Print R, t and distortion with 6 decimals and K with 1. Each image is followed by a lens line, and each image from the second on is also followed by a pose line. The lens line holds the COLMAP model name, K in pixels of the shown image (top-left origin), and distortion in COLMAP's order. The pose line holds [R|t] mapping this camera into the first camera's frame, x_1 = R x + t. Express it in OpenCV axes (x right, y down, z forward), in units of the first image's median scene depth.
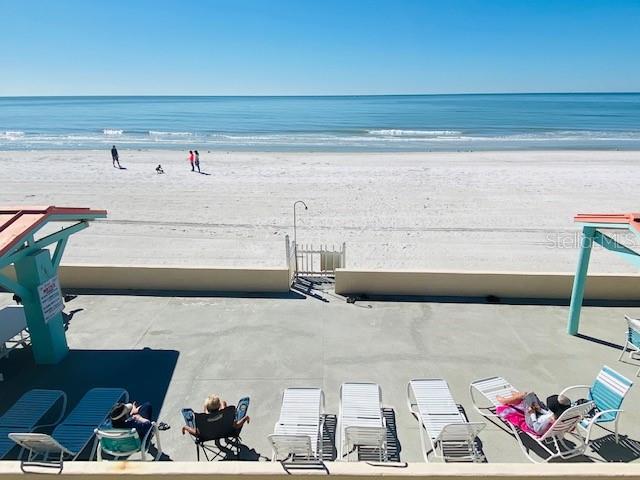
lens RADIAL K [[455.7, 0, 320.0], [0, 455.7, 240.0], [0, 0, 1]] dist [0.074137, -0.080303]
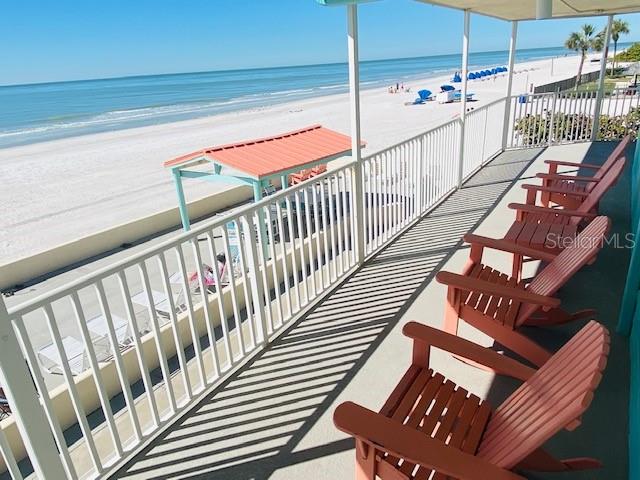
lens RADIAL K [[473.4, 0, 338.2], [0, 473.4, 238.7], [0, 0, 1]] dist [0.076989, -0.087838]
pose [[0.492695, -0.327047, 0.806407, -0.290390], [0.322497, 0.929326, 0.179860, 0.046320], [-0.808237, 0.171448, 0.563346, -0.154699]]
